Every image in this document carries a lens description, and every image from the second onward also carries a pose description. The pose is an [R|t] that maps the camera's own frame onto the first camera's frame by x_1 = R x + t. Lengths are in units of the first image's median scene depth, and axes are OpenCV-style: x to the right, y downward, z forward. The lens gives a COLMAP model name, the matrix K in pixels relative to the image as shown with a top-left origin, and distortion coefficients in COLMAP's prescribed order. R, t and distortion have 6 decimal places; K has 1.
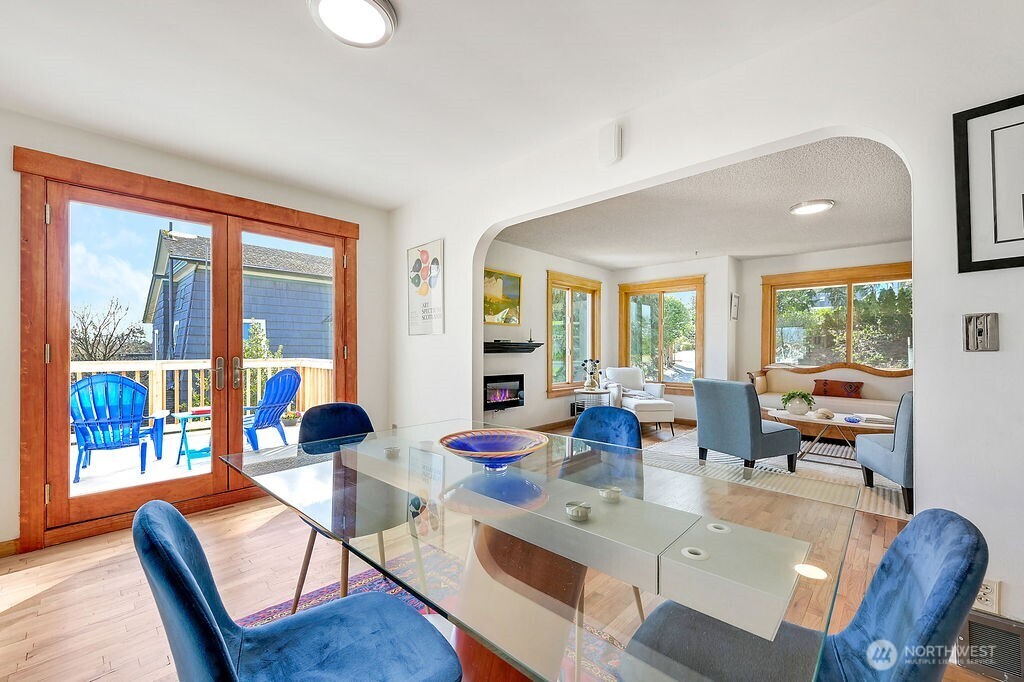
lens RADIAL K [[406.2, 0, 506.0], [0, 406.2, 361.4], [0, 0, 1]] dist [-0.006229, 0.000400]
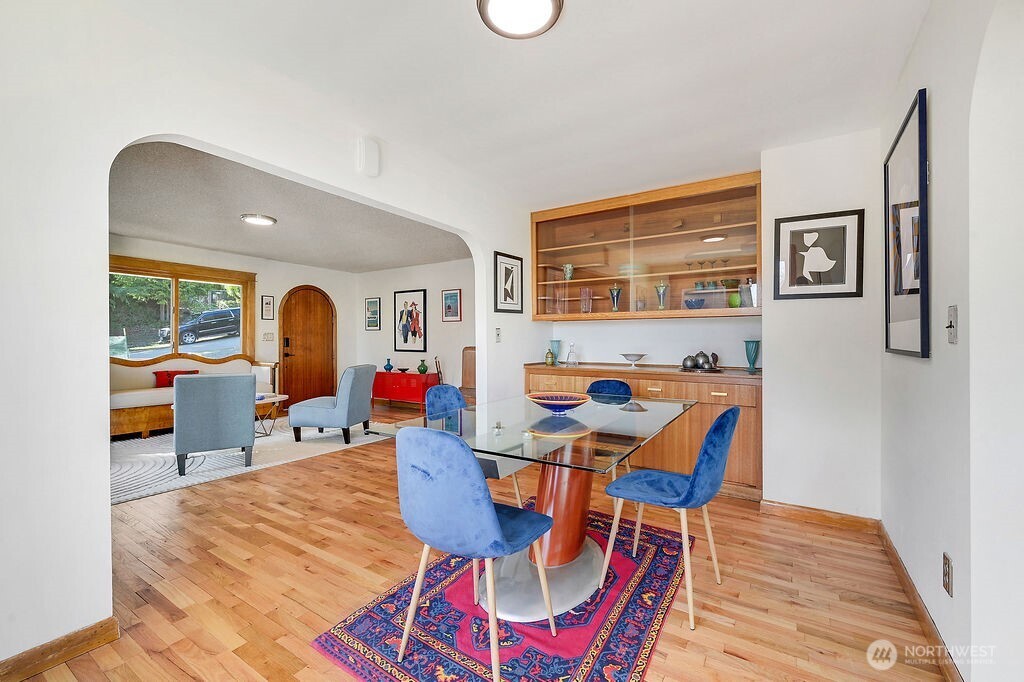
lens RADIAL K [[406.2, 0, 519.0], [0, 406.2, 339.2], [0, 0, 1]] dist [-0.006229, 0.000400]
pose [[-0.202349, 0.003300, 0.979308, -0.381082], [0.027569, 0.999617, 0.002328, -0.011605], [-0.978925, 0.027470, -0.202362, 0.350289]]
